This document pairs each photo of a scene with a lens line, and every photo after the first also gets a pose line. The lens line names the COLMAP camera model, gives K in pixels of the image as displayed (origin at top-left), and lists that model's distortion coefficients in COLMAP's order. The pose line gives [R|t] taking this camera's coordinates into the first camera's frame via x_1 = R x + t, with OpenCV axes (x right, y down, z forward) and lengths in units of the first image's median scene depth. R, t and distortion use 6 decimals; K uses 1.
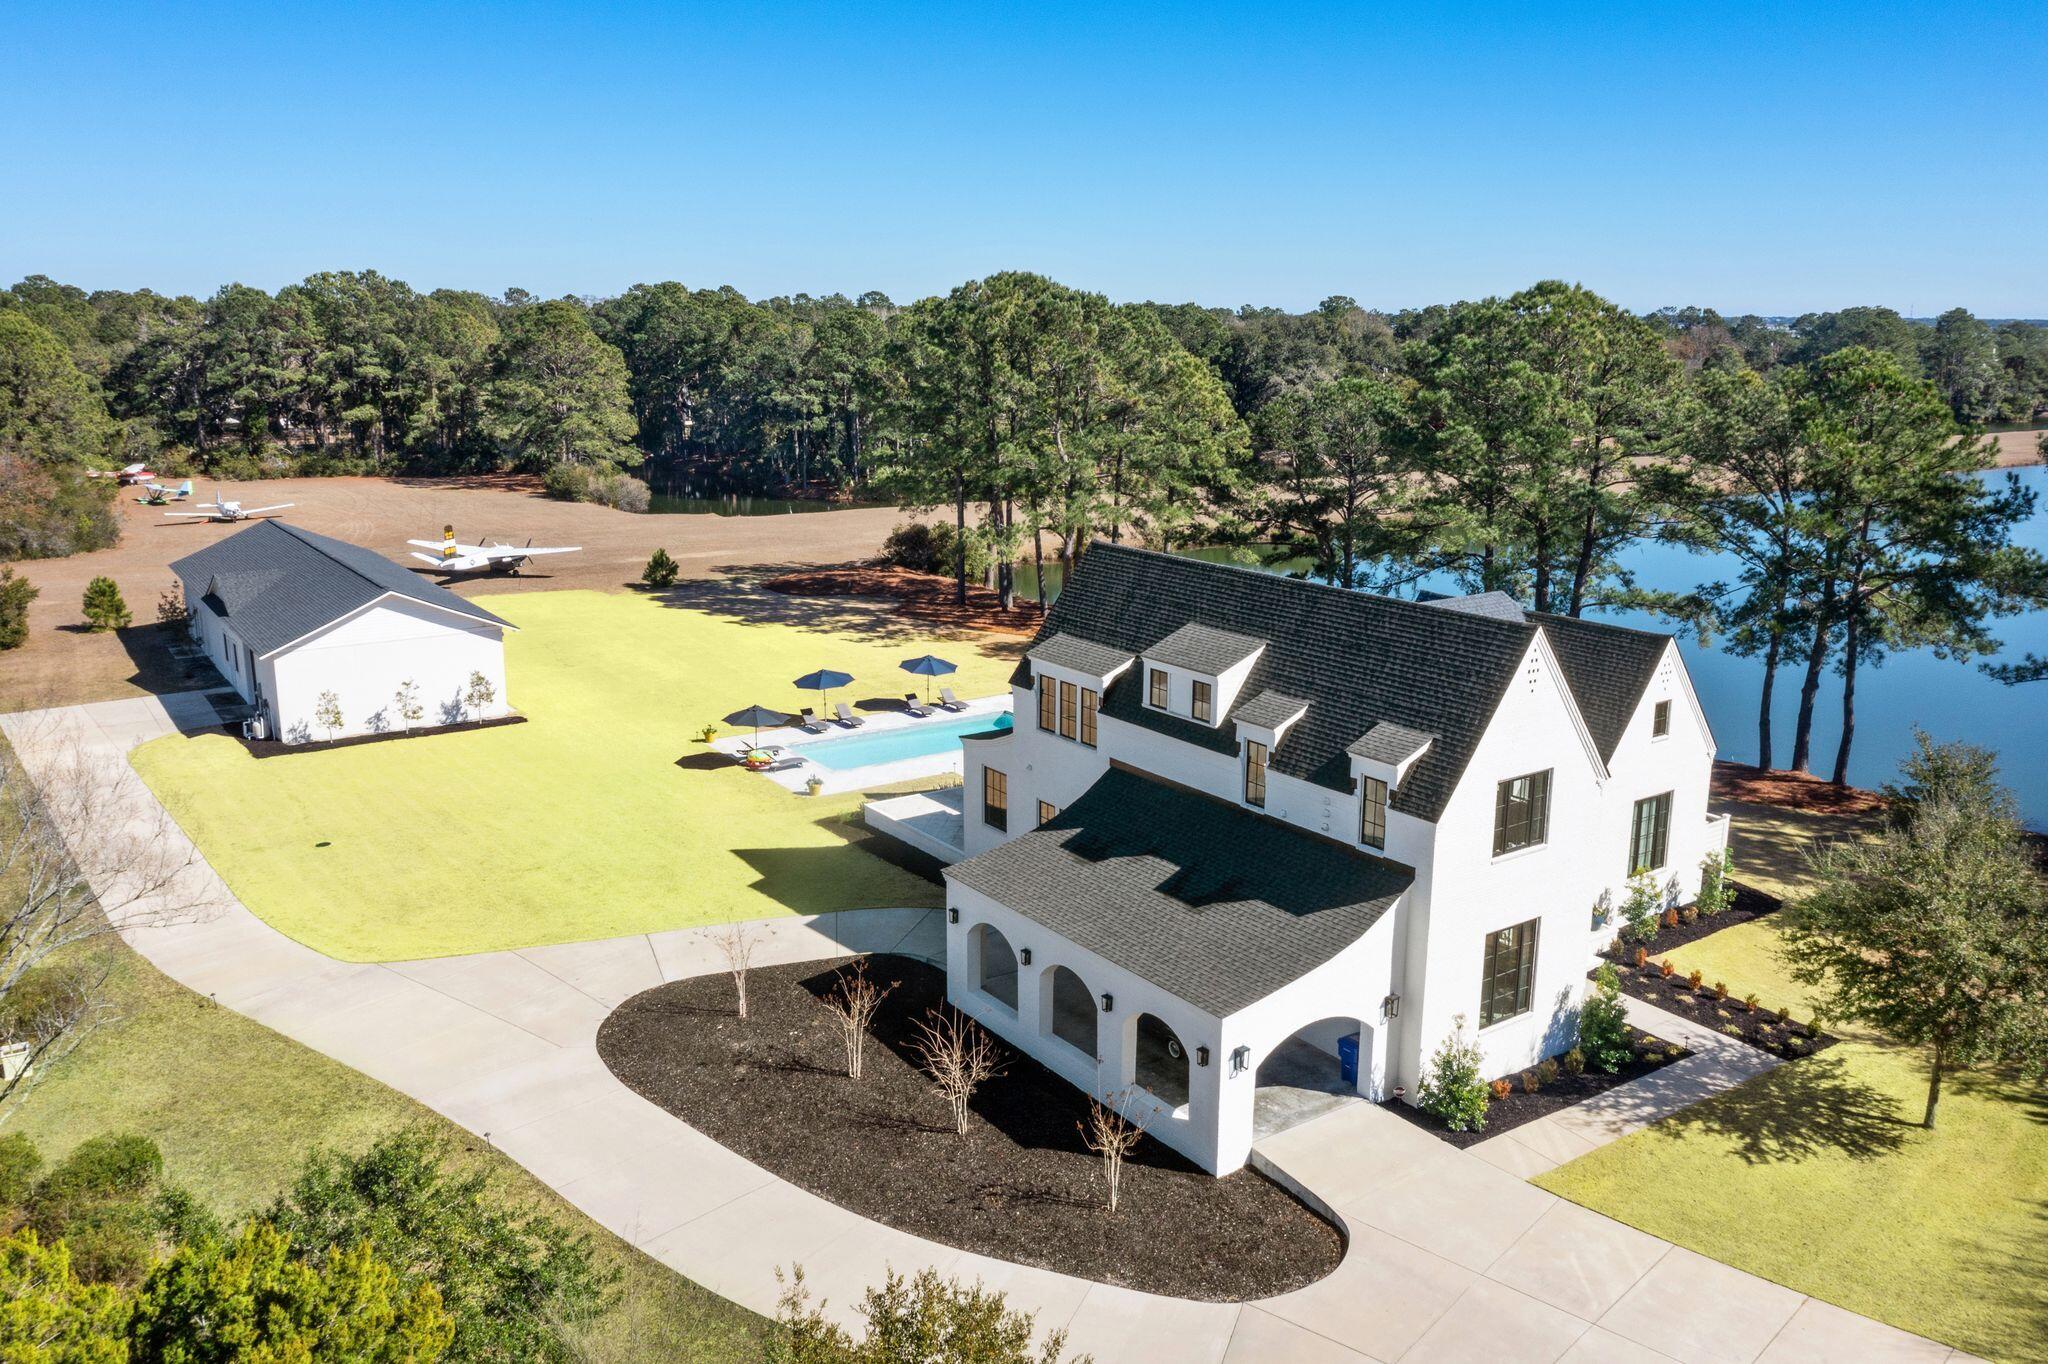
lens RADIAL K [[1478.9, 0, 1028.8], [0, 1478.9, 708.2], [0, 0, 1]] dist [-0.018096, 0.000768]
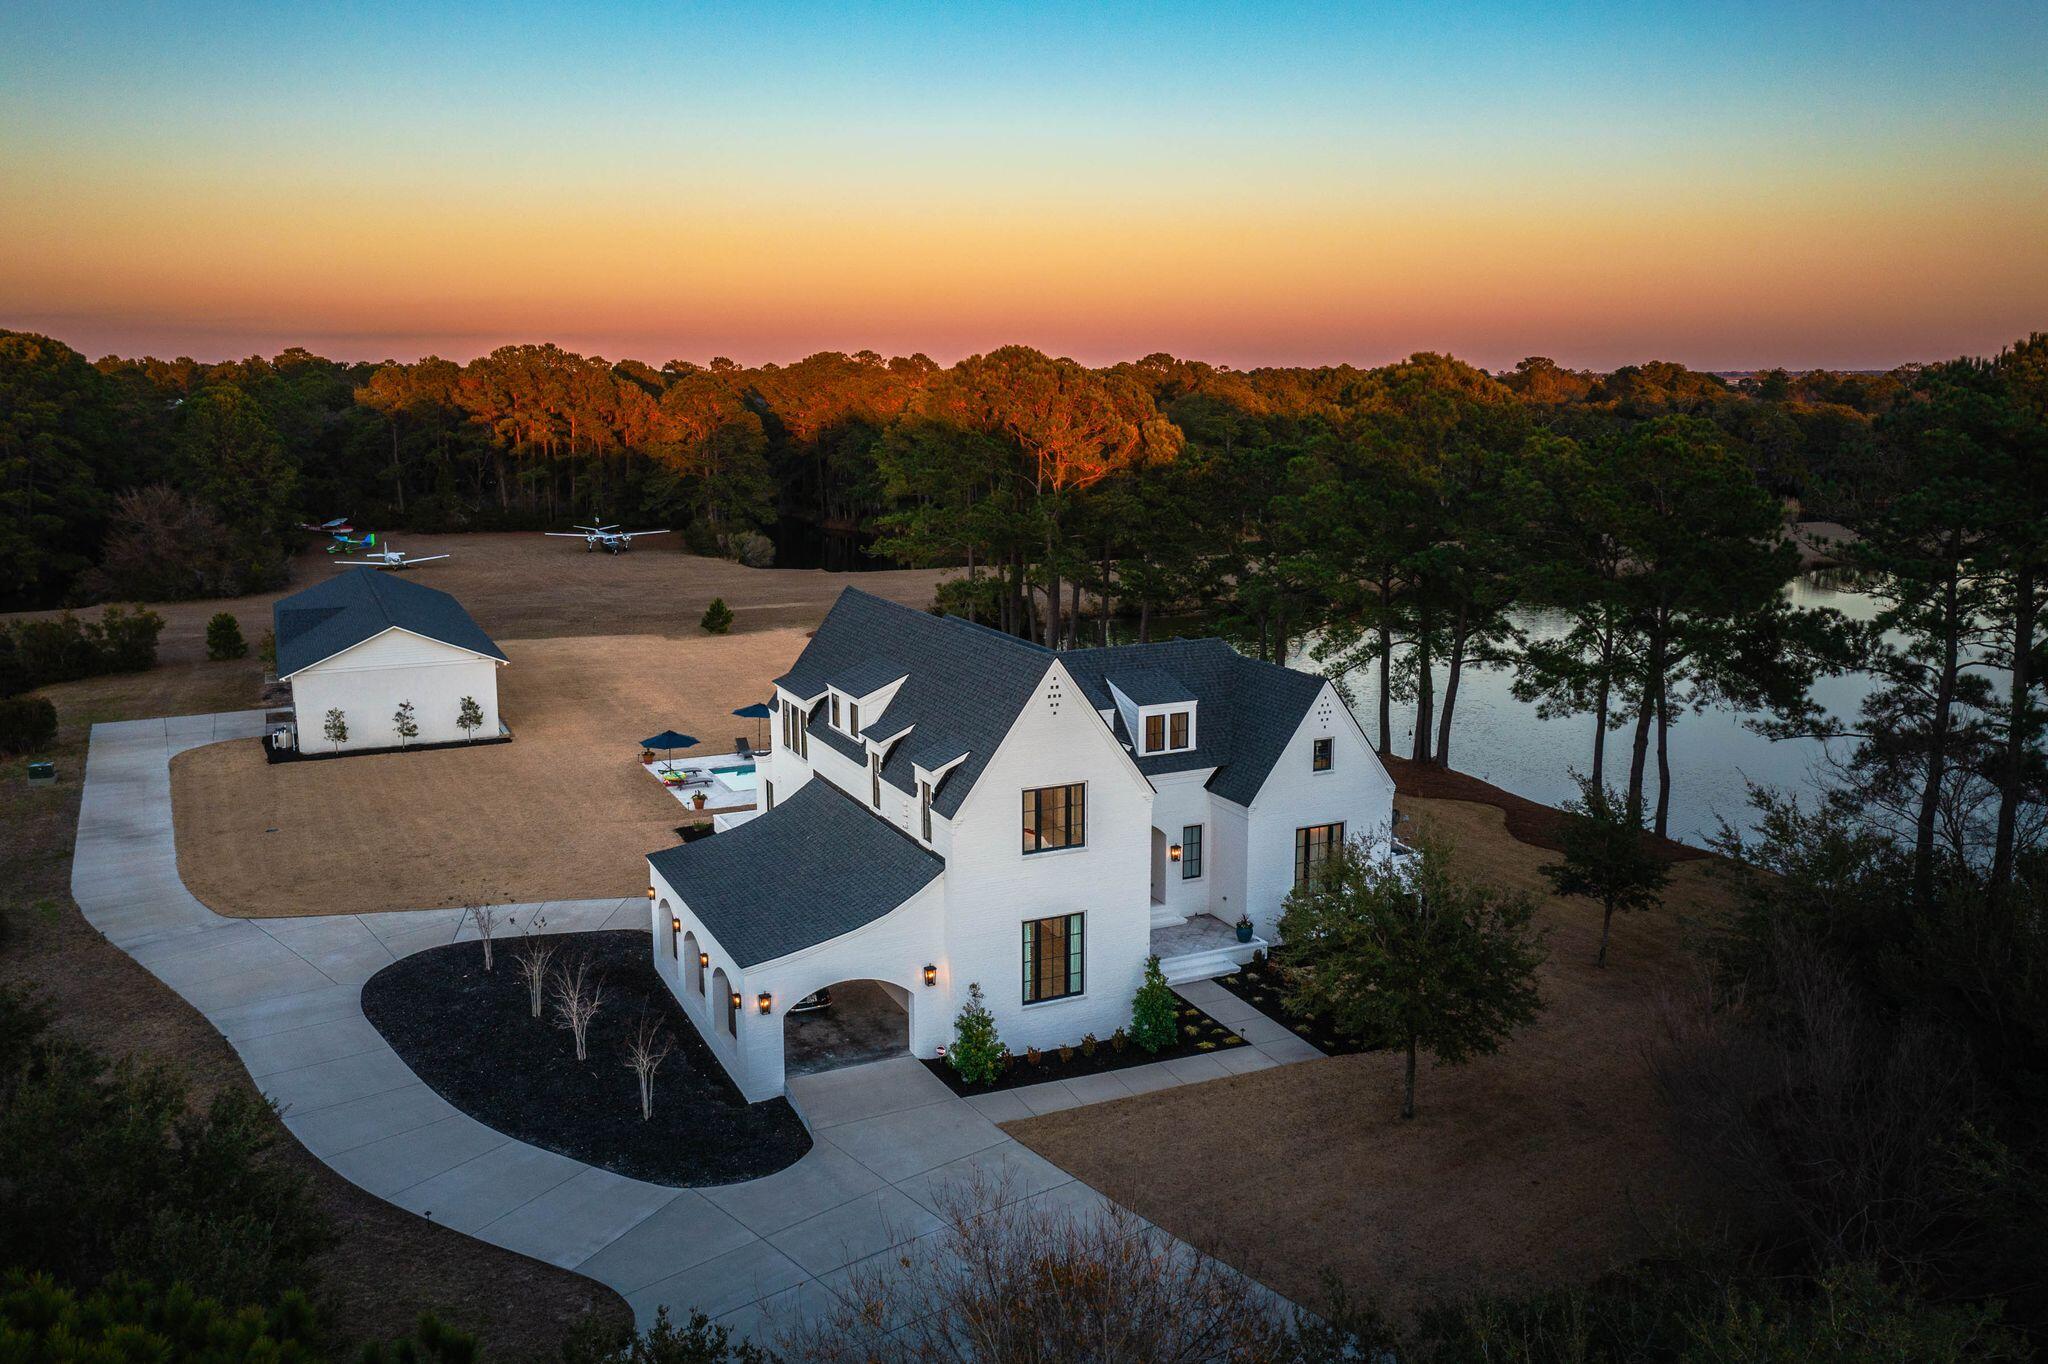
lens RADIAL K [[1495.8, 0, 1024.0], [0, 1495.8, 682.0], [0, 0, 1]] dist [0.004170, 0.001436]
pose [[0.987397, 0.024166, -0.156409, 0.442801], [-0.033440, 0.997817, -0.056941, 0.028457], [0.154691, 0.061454, 0.986050, -0.166561]]
